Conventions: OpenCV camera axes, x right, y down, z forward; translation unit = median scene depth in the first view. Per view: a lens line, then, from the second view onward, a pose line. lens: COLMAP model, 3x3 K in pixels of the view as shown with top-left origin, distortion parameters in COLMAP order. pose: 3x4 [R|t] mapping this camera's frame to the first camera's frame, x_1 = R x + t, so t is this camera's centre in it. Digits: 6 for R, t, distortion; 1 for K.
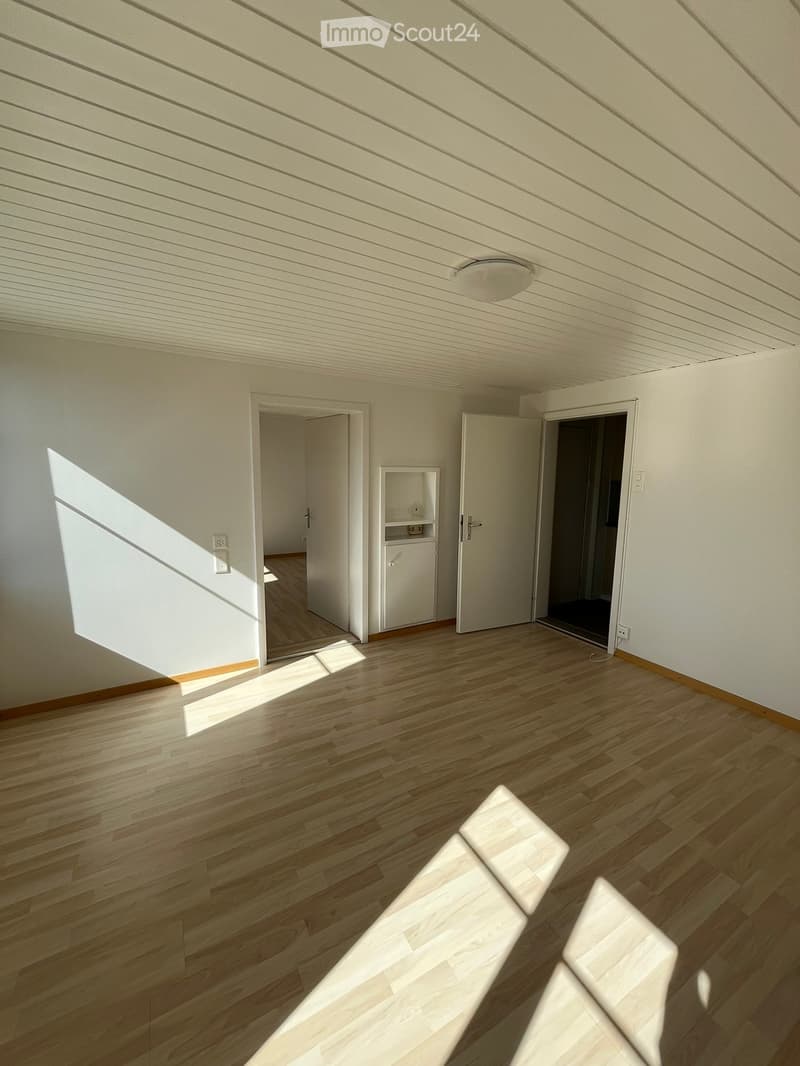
lens RADIAL K [[431.2, 0, 408.5], [0, 431.2, 532.2], [0, 0, 1]] dist [-0.000556, -0.000016]
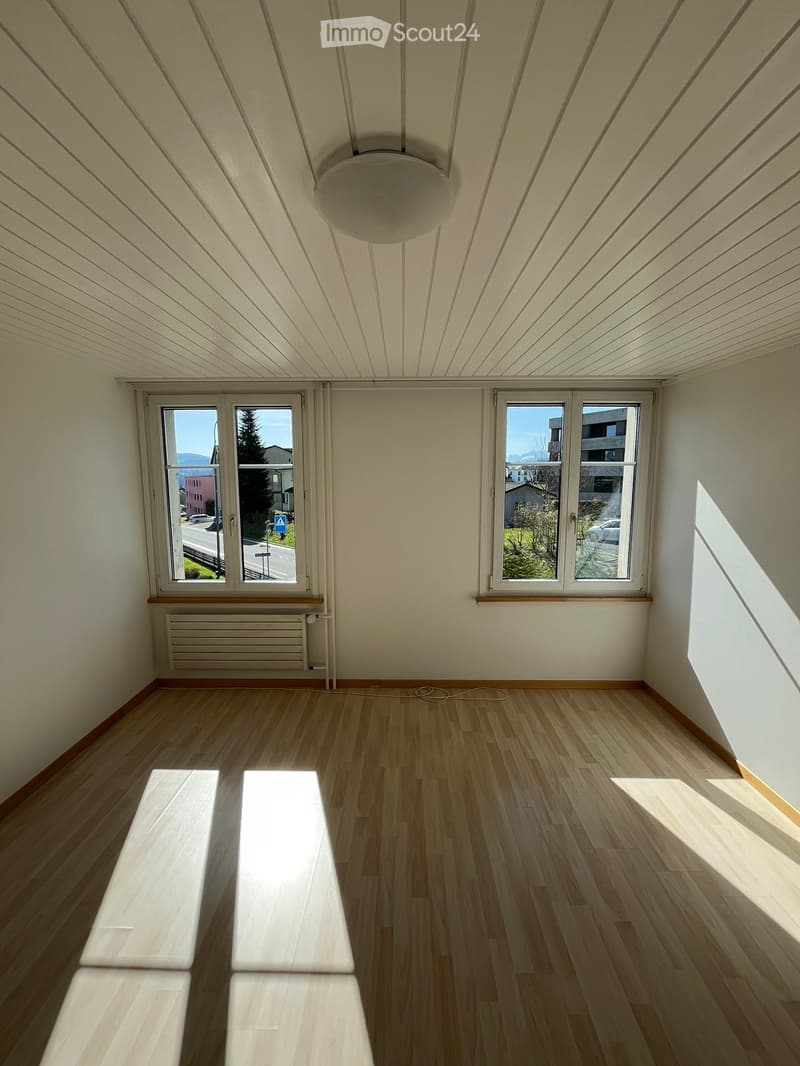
lens RADIAL K [[431.2, 0, 405.3], [0, 431.2, 532.7], [0, 0, 1]] dist [-0.000556, -0.000016]
pose [[-0.503967, 0.093898, -0.858604, 0.529277], [-0.143331, 0.971199, 0.190341, -0.186072], [0.851748, 0.218990, -0.475993, 1.015817]]
